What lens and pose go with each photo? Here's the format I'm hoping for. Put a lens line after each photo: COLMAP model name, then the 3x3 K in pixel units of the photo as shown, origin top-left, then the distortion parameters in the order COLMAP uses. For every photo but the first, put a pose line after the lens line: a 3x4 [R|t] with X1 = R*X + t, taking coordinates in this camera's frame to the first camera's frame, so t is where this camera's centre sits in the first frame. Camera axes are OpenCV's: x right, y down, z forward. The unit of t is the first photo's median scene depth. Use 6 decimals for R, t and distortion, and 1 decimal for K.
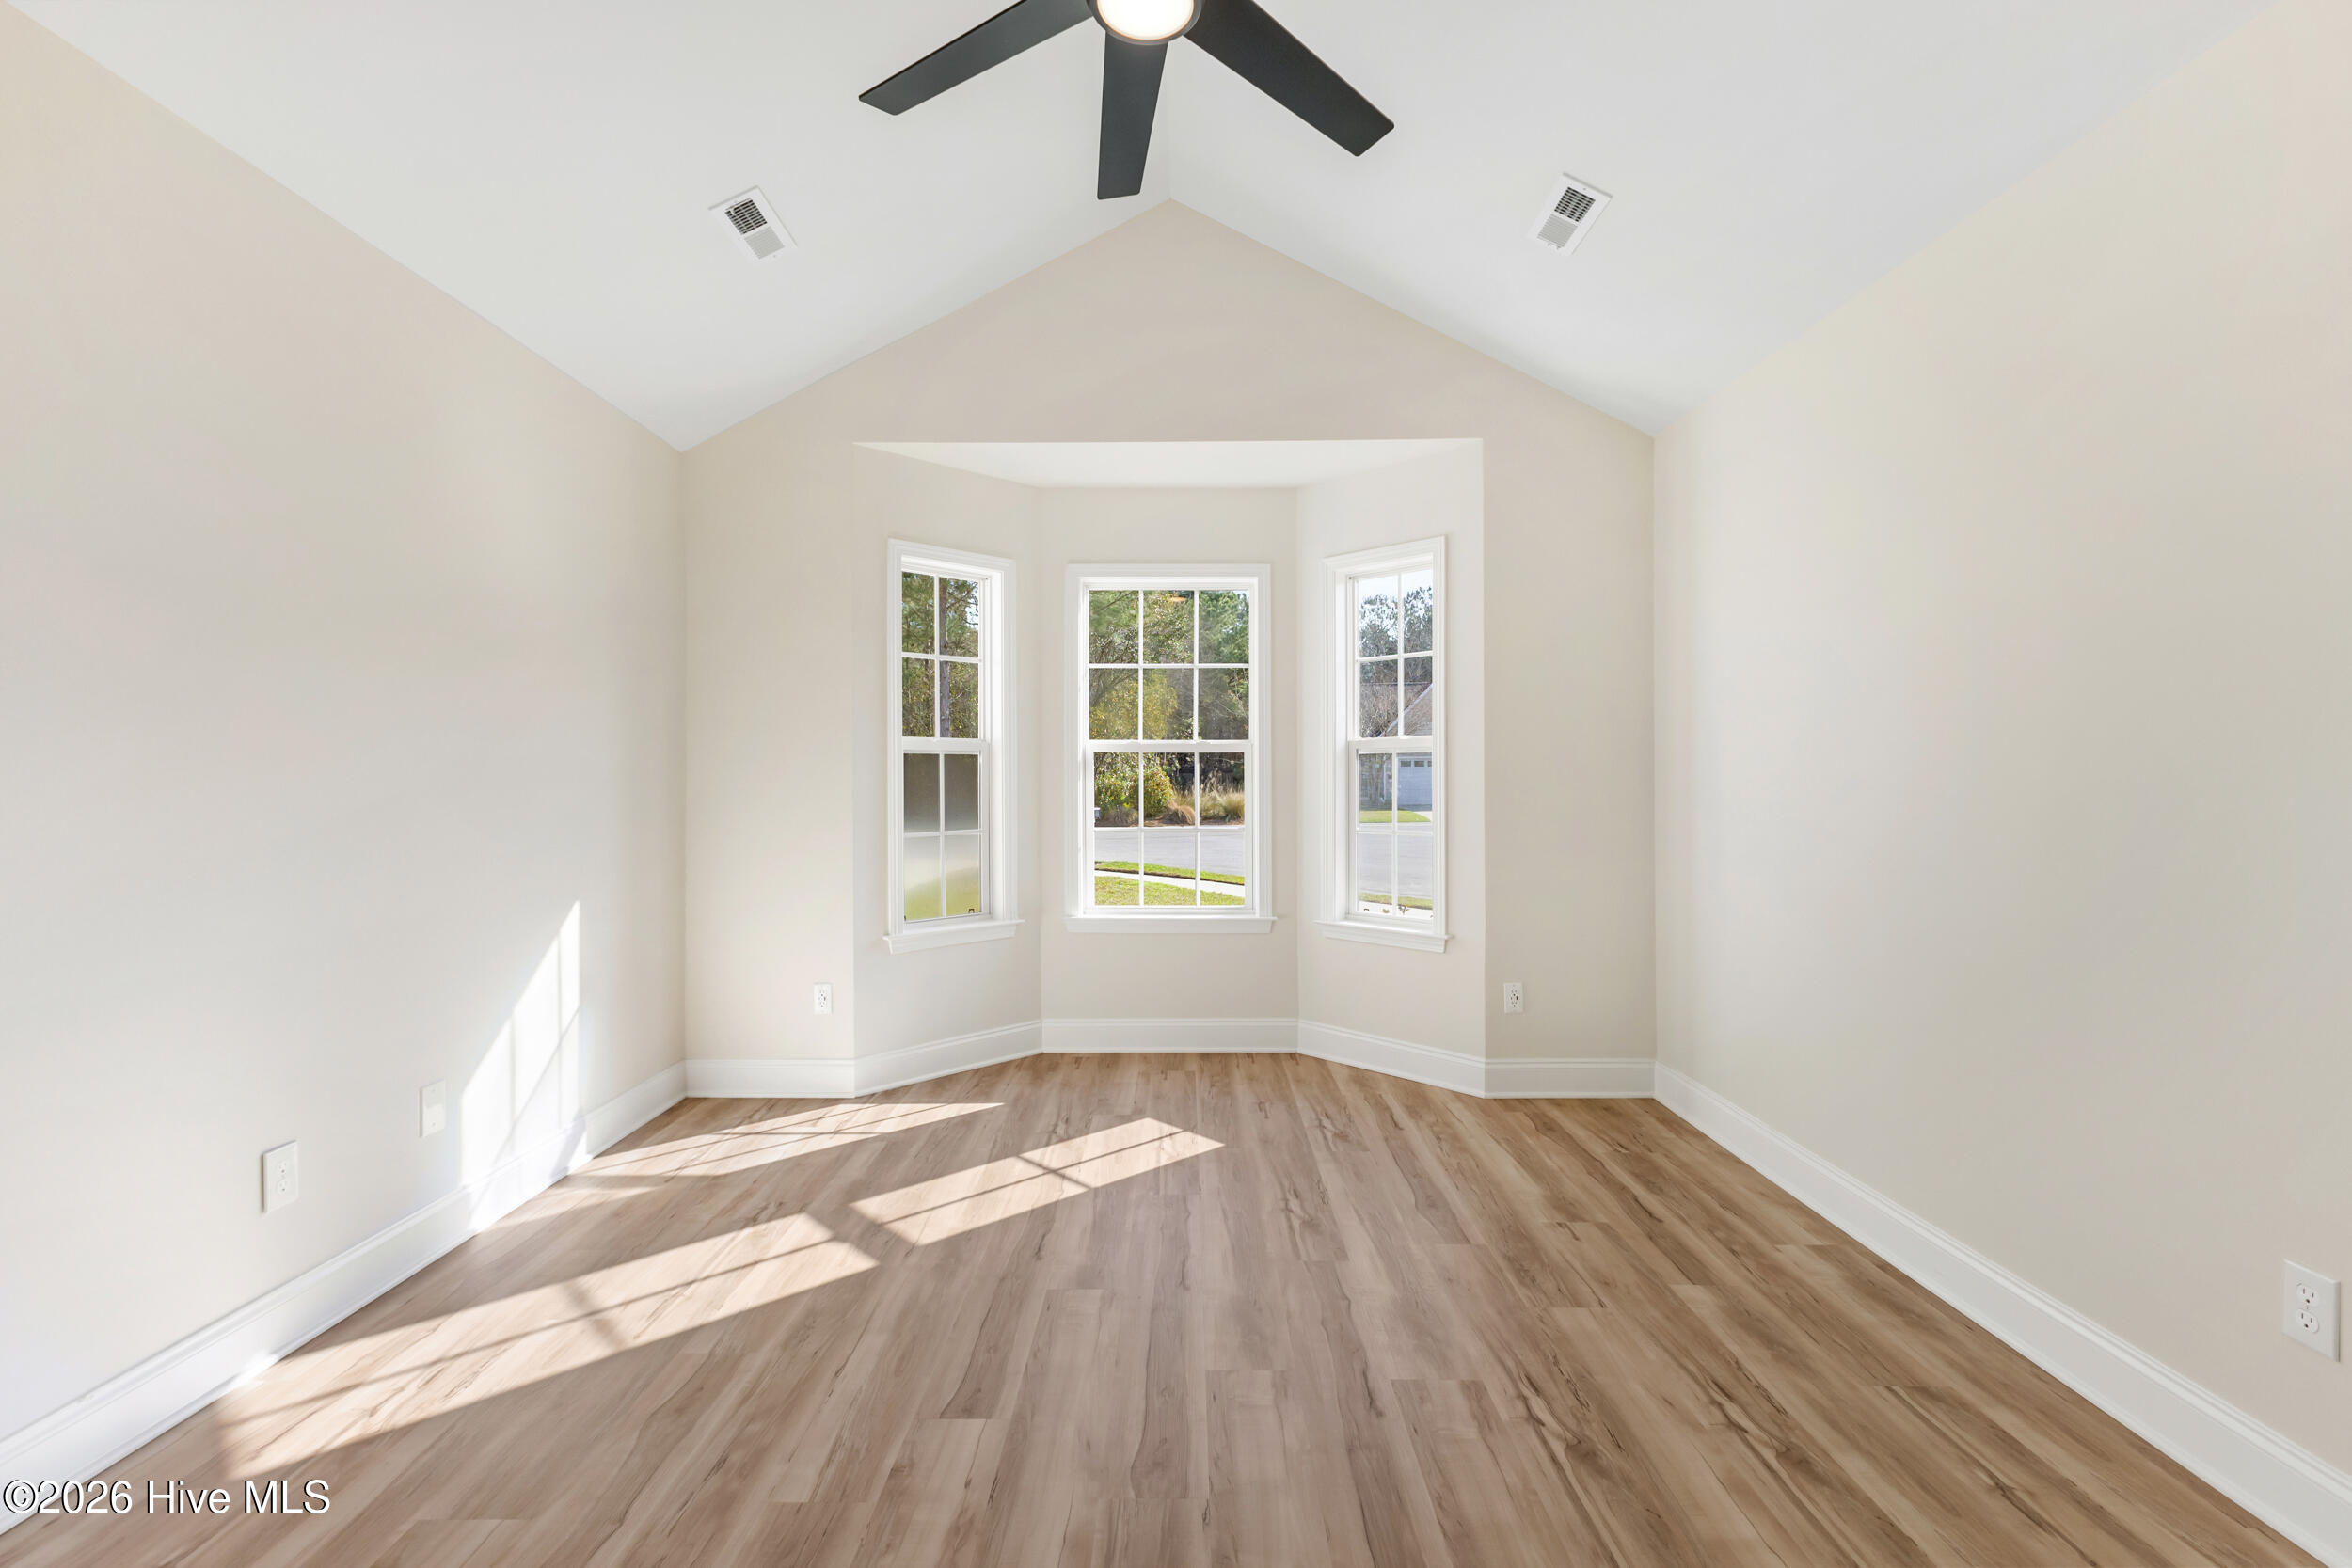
lens RADIAL K [[1006.3, 0, 1192.0], [0, 1006.3, 776.8], [0, 0, 1]] dist [0.001803, -0.000206]
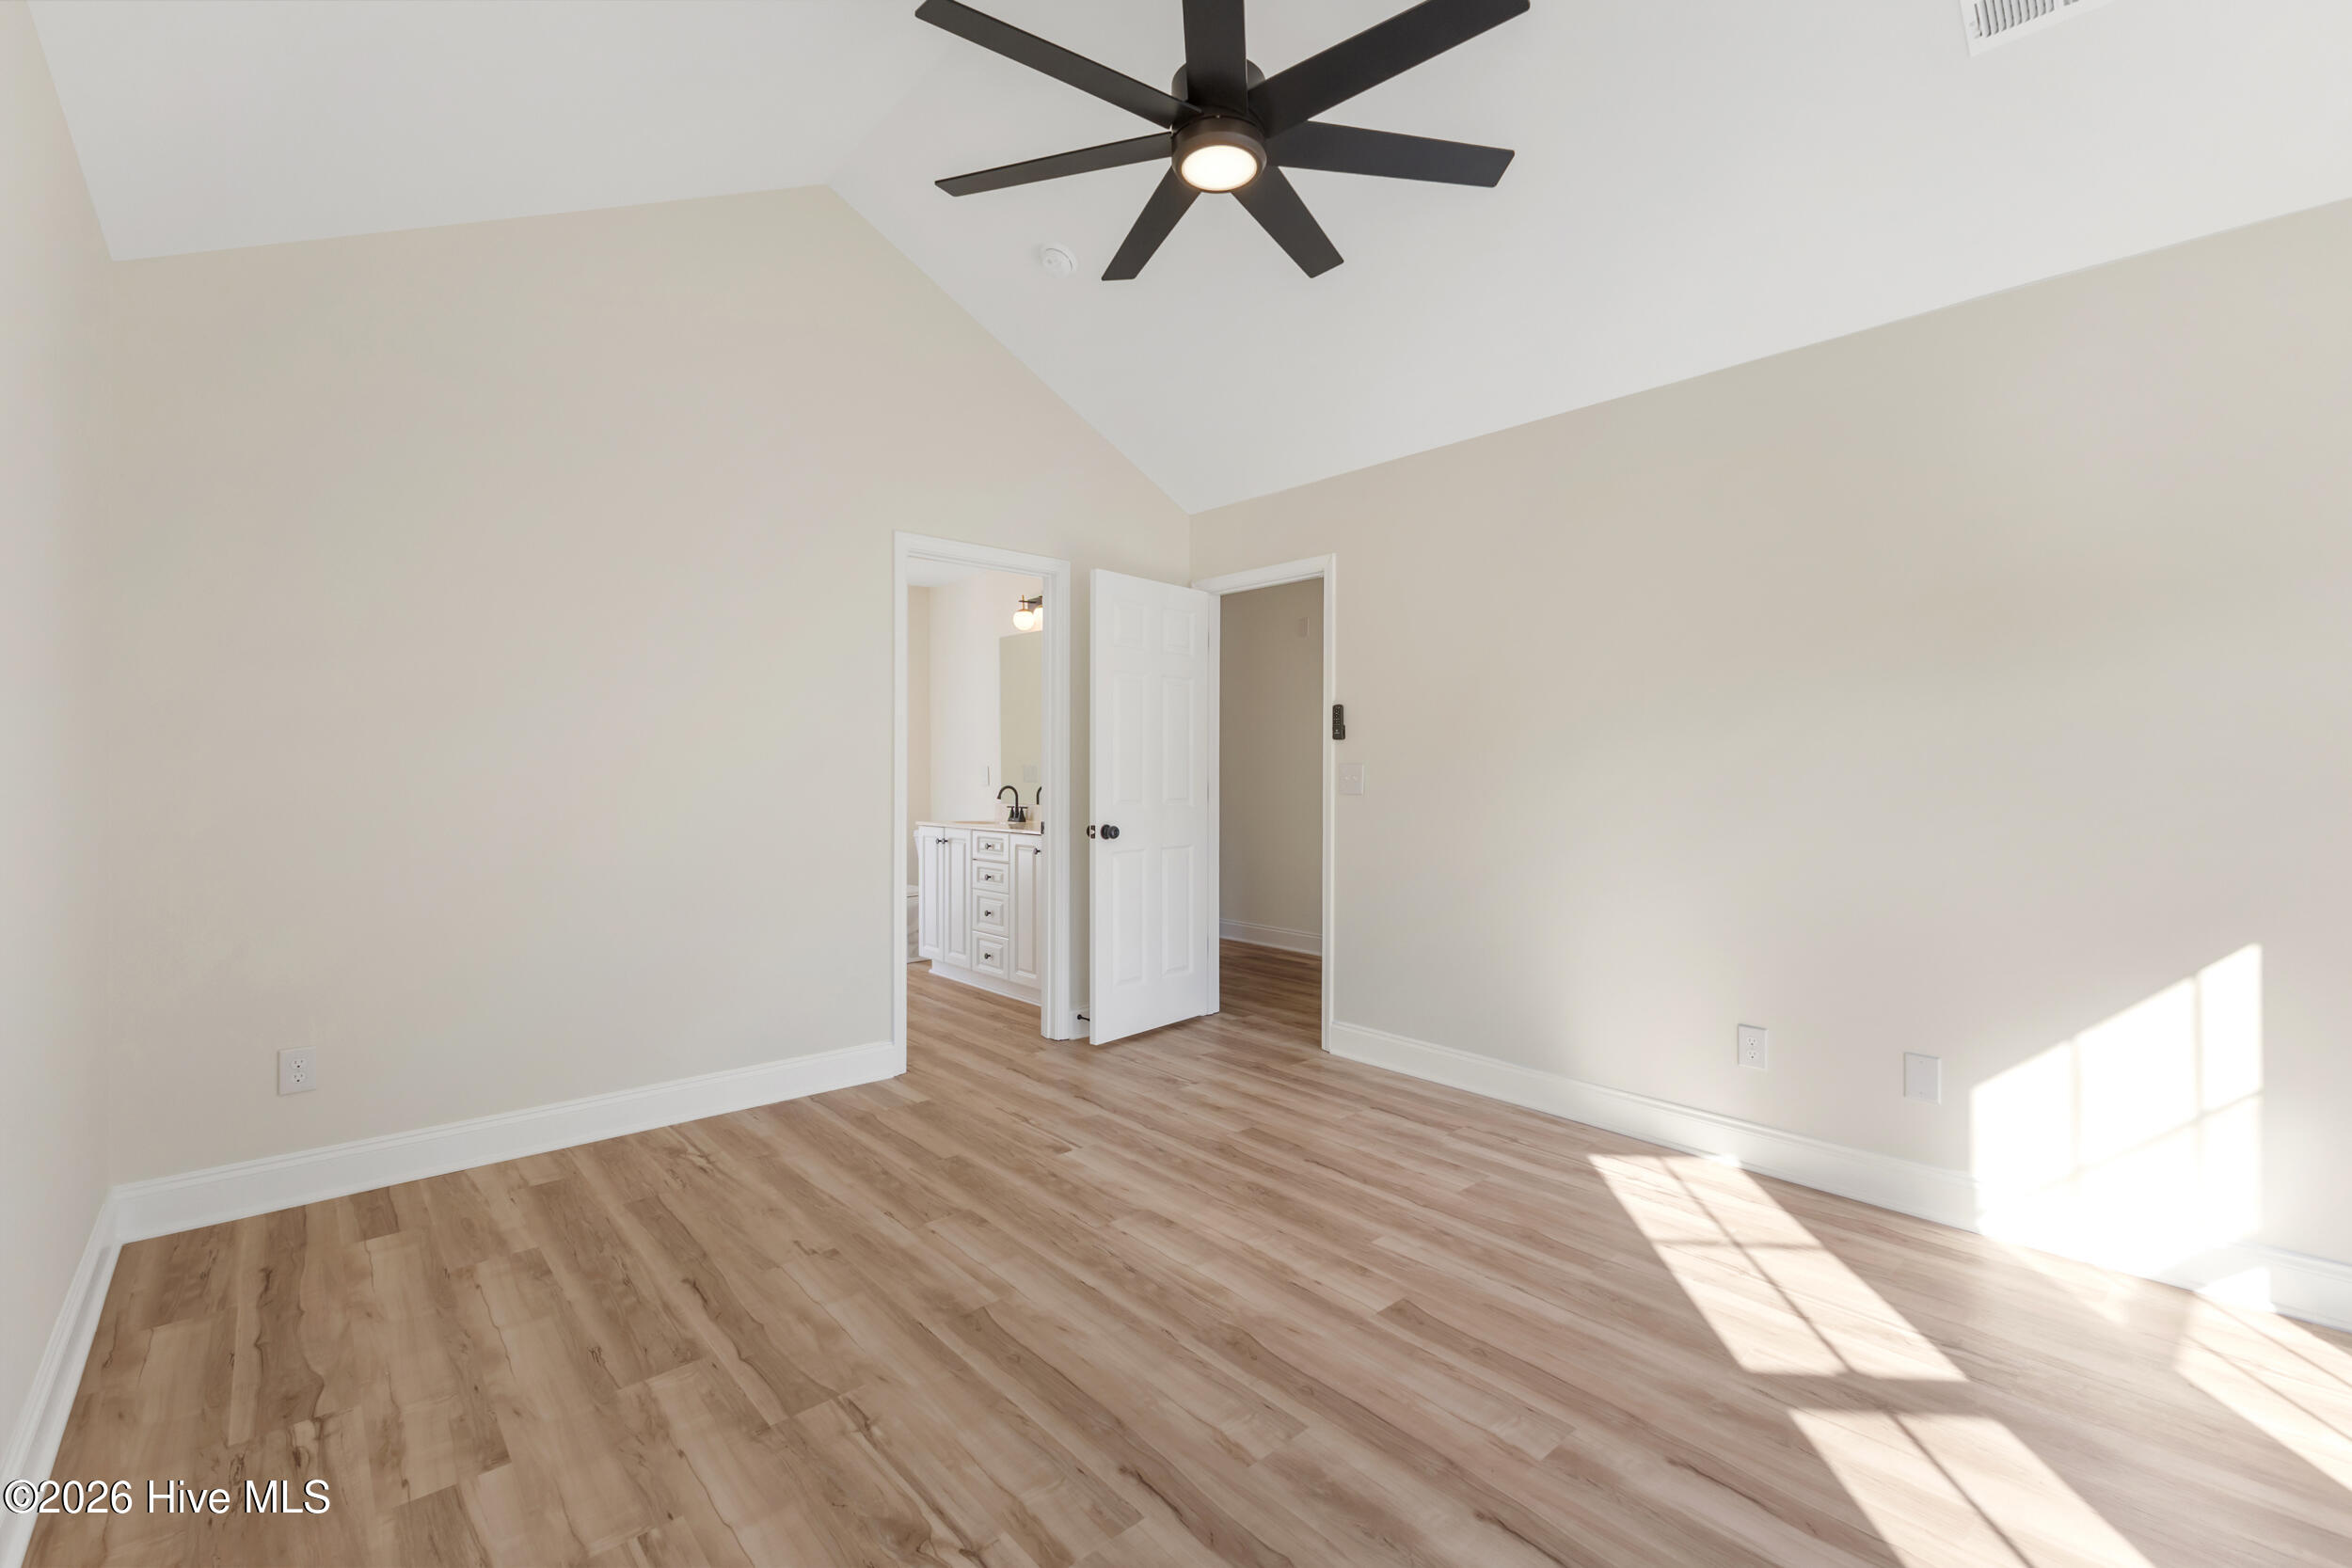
lens RADIAL K [[1026.4, 0, 1176.2], [0, 1026.4, 745.8], [0, 0, 1]] dist [0.000747, 0.000292]
pose [[-0.756077, -0.014535, -0.654321, 0.706187], [0.002928, 0.999668, -0.025590, -0.000782], [0.654476, -0.021264, -0.755783, 1.605150]]
